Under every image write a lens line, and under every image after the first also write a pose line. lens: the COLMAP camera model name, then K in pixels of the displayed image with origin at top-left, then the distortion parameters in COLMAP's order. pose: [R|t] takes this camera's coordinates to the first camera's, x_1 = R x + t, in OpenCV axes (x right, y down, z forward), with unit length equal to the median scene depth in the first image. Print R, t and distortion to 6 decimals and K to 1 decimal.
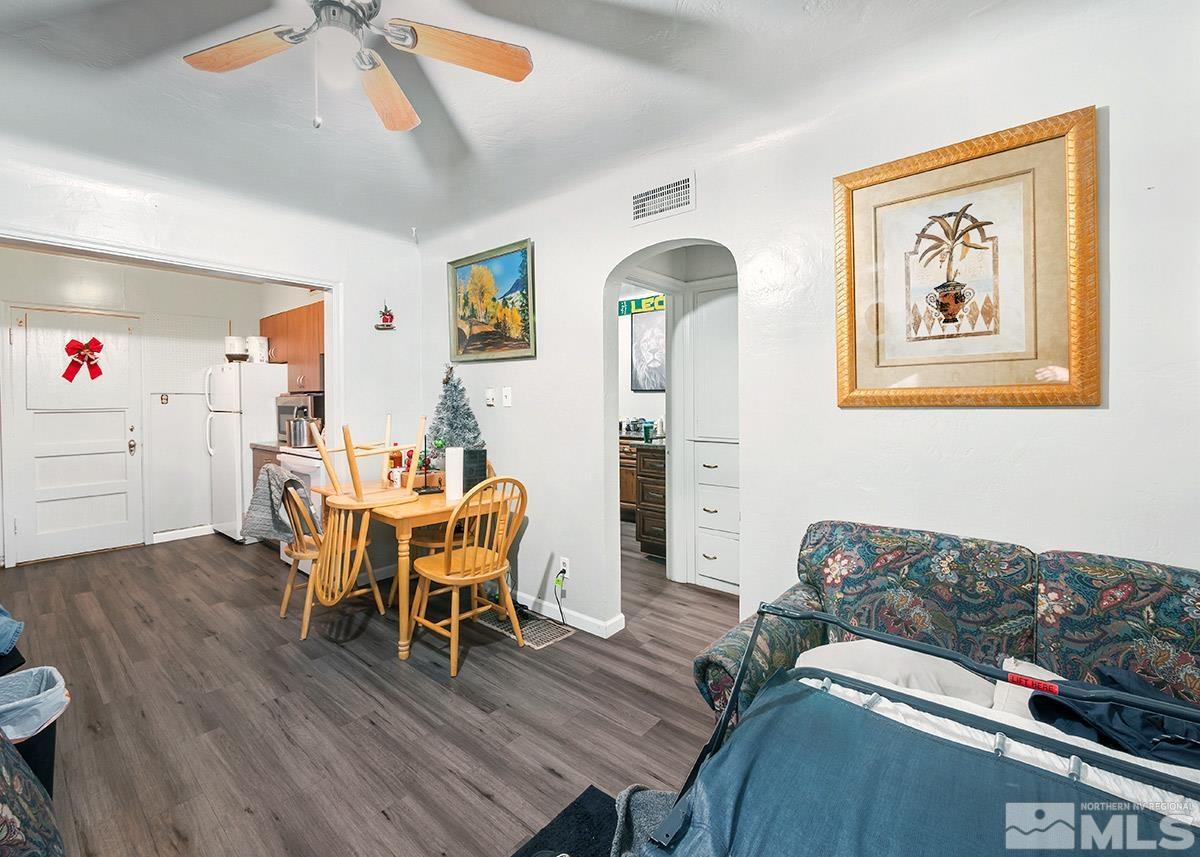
lens RADIAL K [[507.6, 0, 597.3], [0, 507.6, 399.3], [0, 0, 1]] dist [-0.003154, -0.001113]
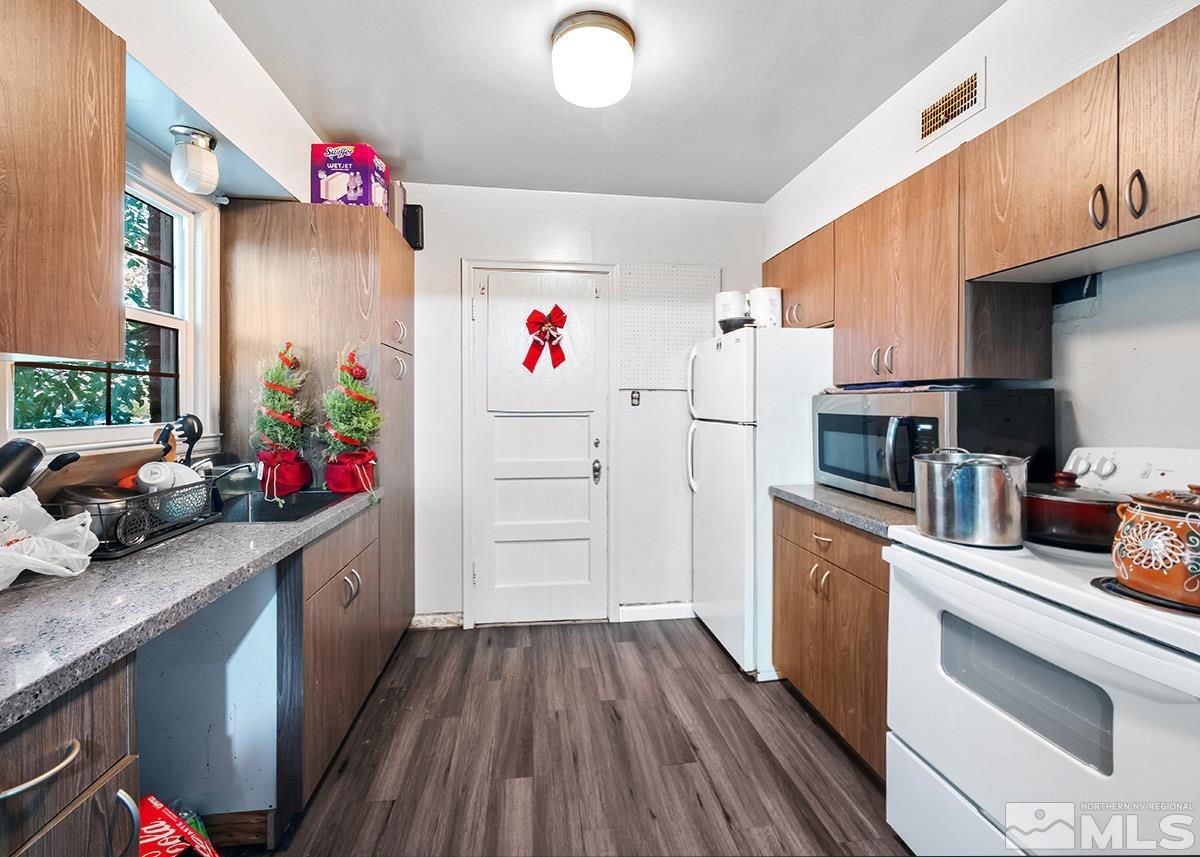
lens RADIAL K [[507.6, 0, 597.3], [0, 507.6, 399.3], [0, 0, 1]] dist [-0.003154, -0.001113]
pose [[0.735705, 0.008153, -0.677253, -0.490852], [-0.013017, 0.999913, -0.002103, 0.003493], [0.677177, 0.010363, 0.735747, 0.533636]]
